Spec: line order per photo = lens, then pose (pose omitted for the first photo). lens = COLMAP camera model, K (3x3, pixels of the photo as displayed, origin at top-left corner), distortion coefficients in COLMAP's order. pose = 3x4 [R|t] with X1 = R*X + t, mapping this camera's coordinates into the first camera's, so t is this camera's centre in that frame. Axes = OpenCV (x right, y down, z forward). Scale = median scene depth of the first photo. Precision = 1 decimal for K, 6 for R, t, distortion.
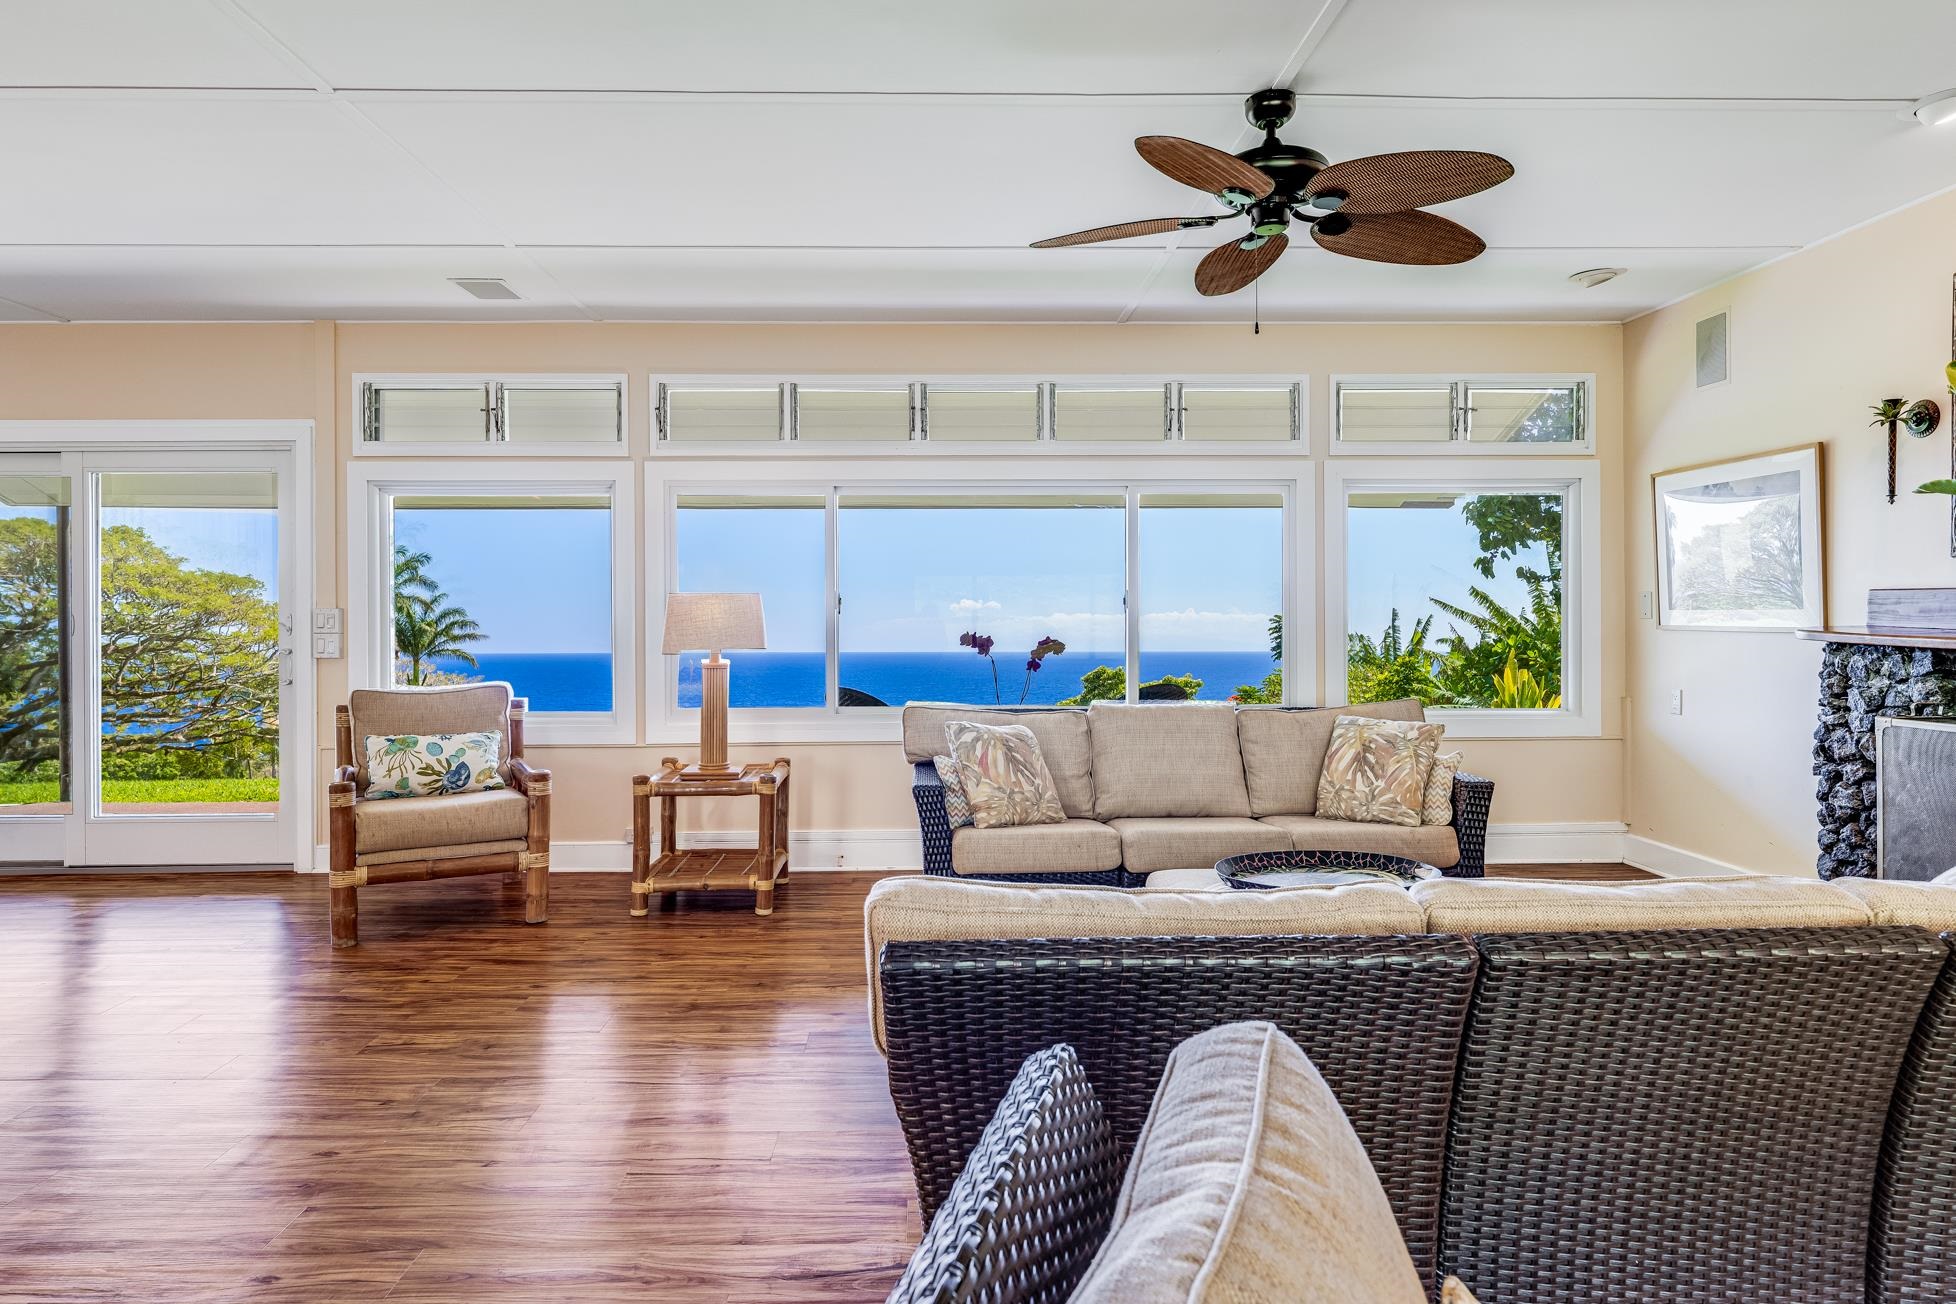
lens RADIAL K [[1064.2, 0, 973.0], [0, 1064.2, 611.7], [0, 0, 1]] dist [-0.000058, -0.000127]
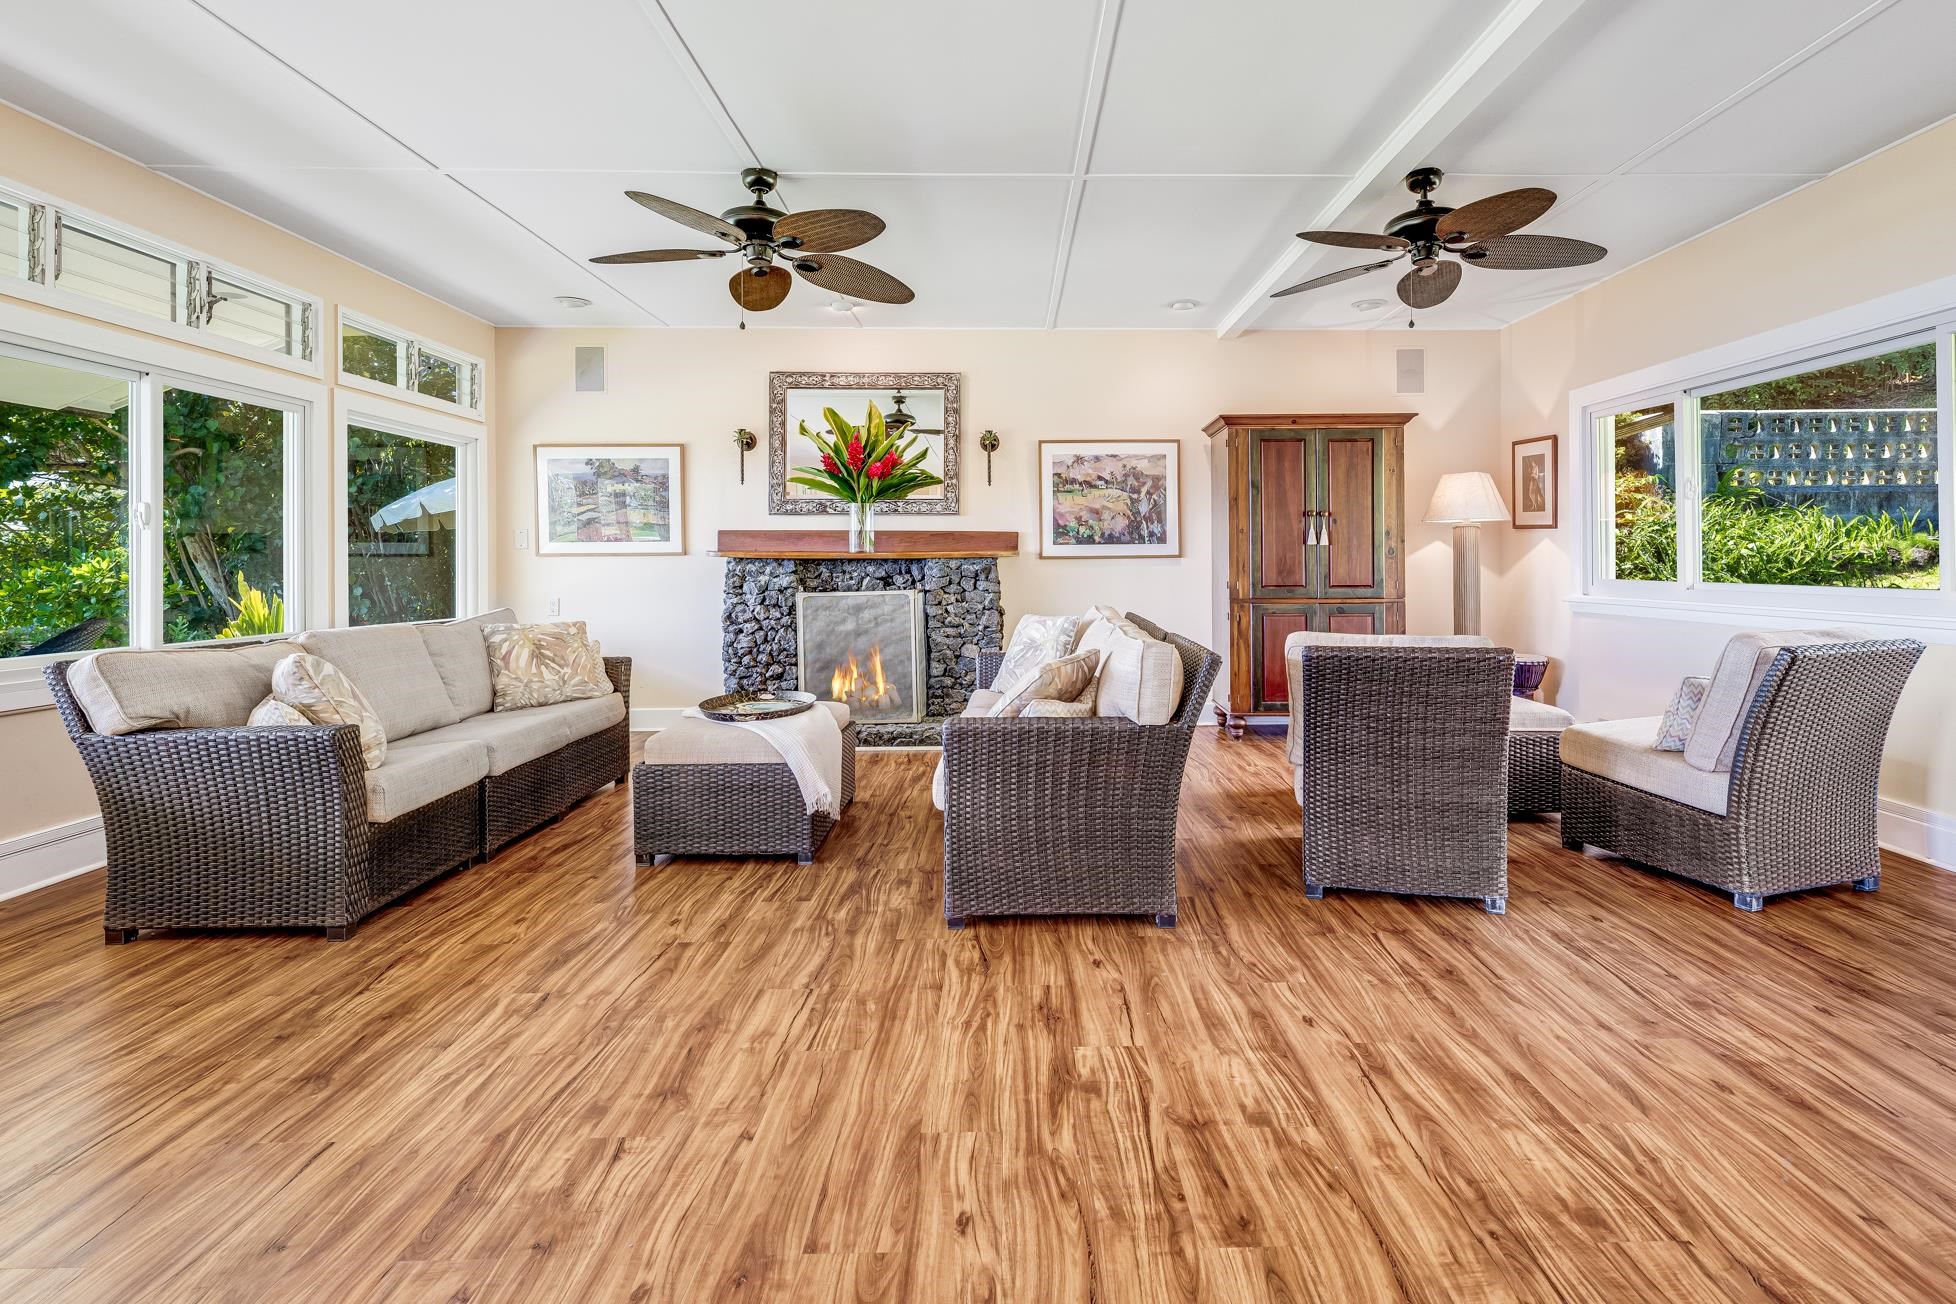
lens RADIAL K [[925.5, 0, 983.9], [0, 925.5, 558.0], [0, 0, 1]] dist [-0.000144, 0.000060]
pose [[0.059069, 0.007496, 0.998226, -0.657581], [0.004386, 0.999960, -0.007768, 0.038018], [-0.998244, 0.004837, 0.059033, 0.428723]]
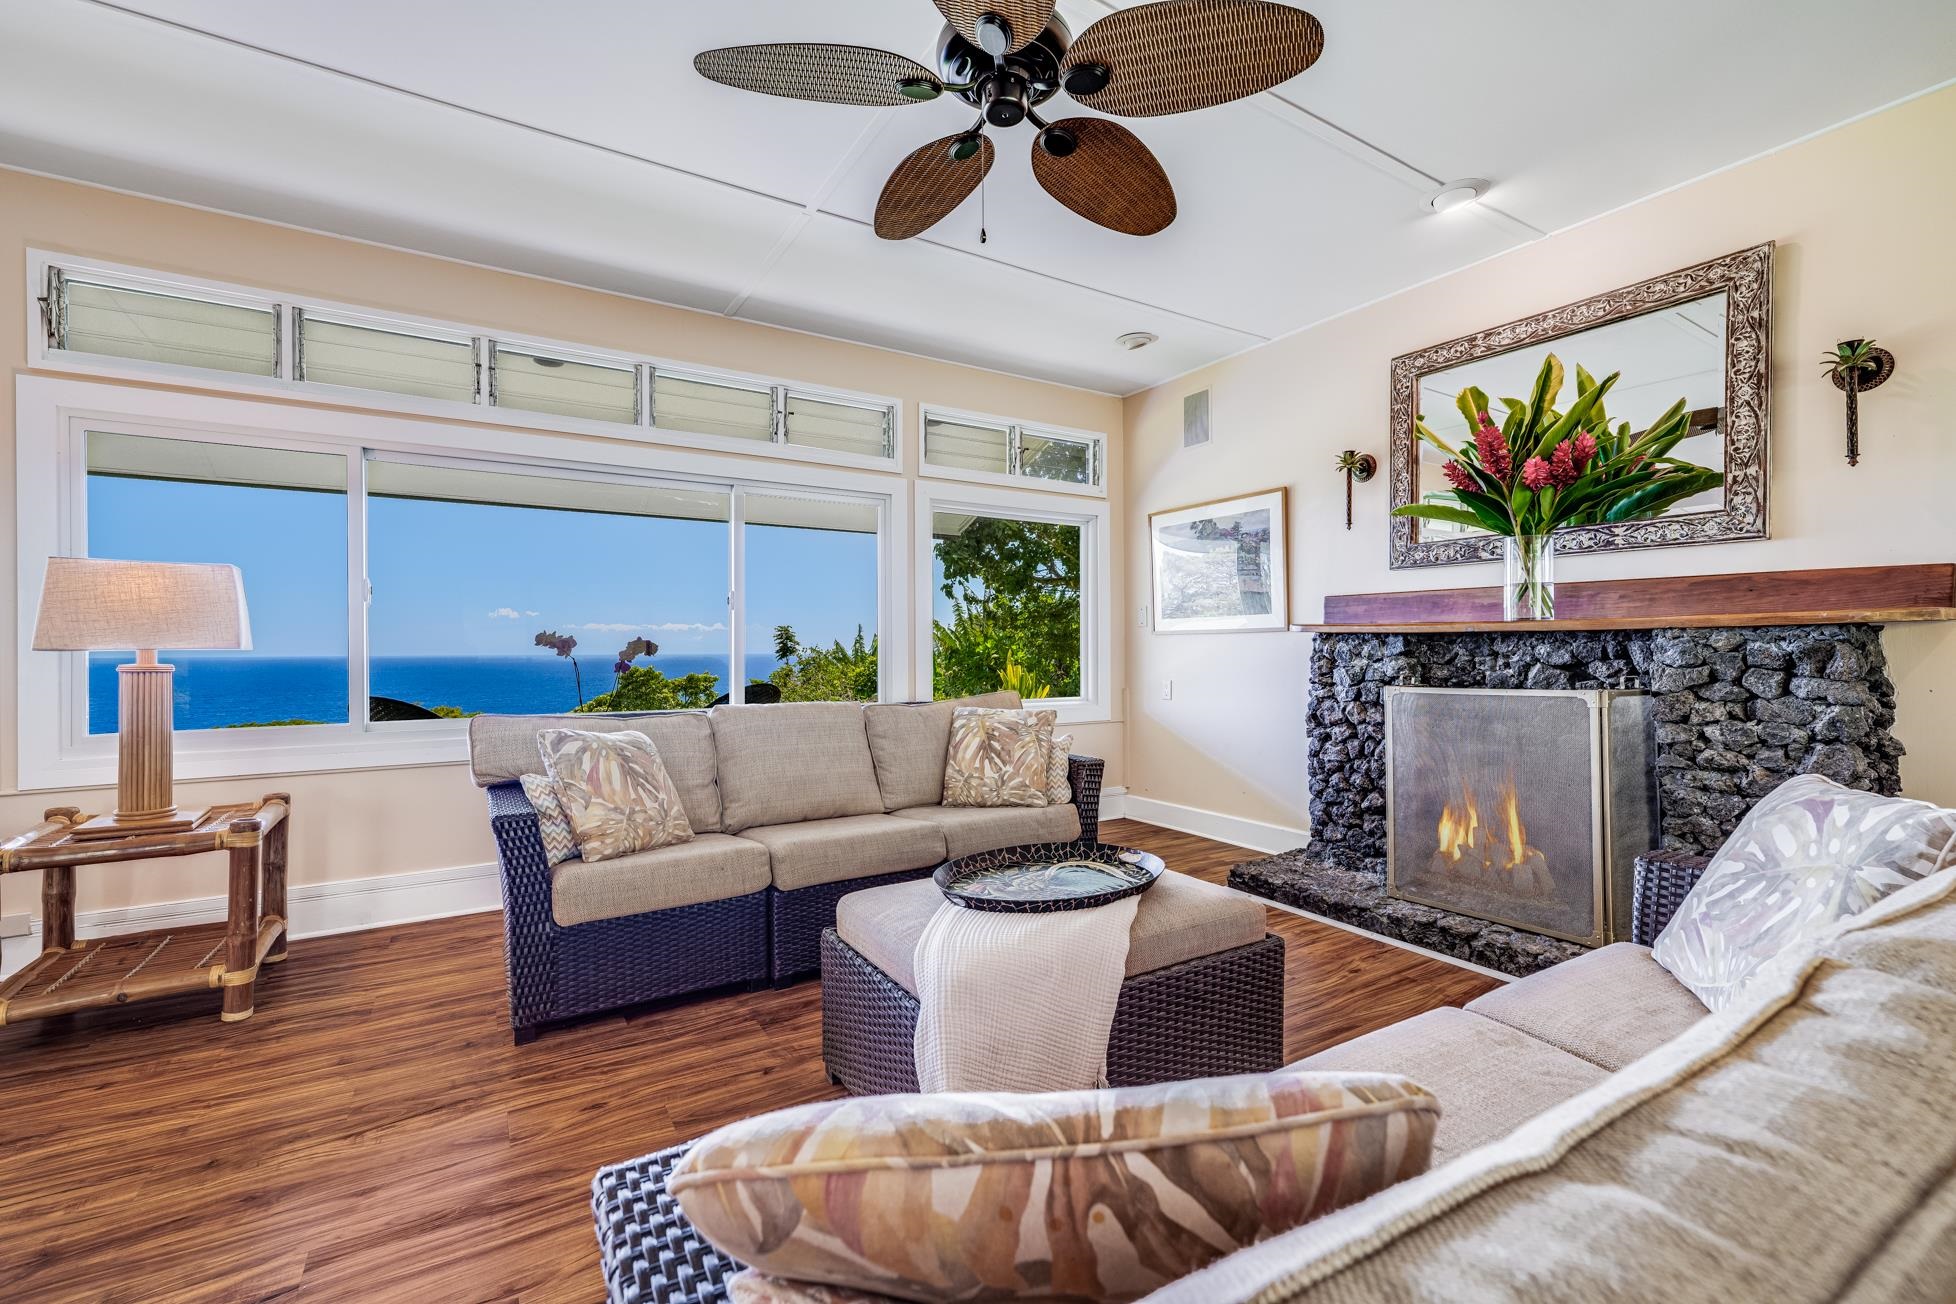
lens RADIAL K [[809.1, 0, 968.4], [0, 809.1, 647.8], [0, 0, 1]] dist [0.000320, -0.000173]
pose [[0.871864, 0.000840, 0.489747, -0.039798], [-0.000087, 0.999999, -0.001560, 0.042411], [-0.489748, 0.001317, 0.871863, 0.315347]]
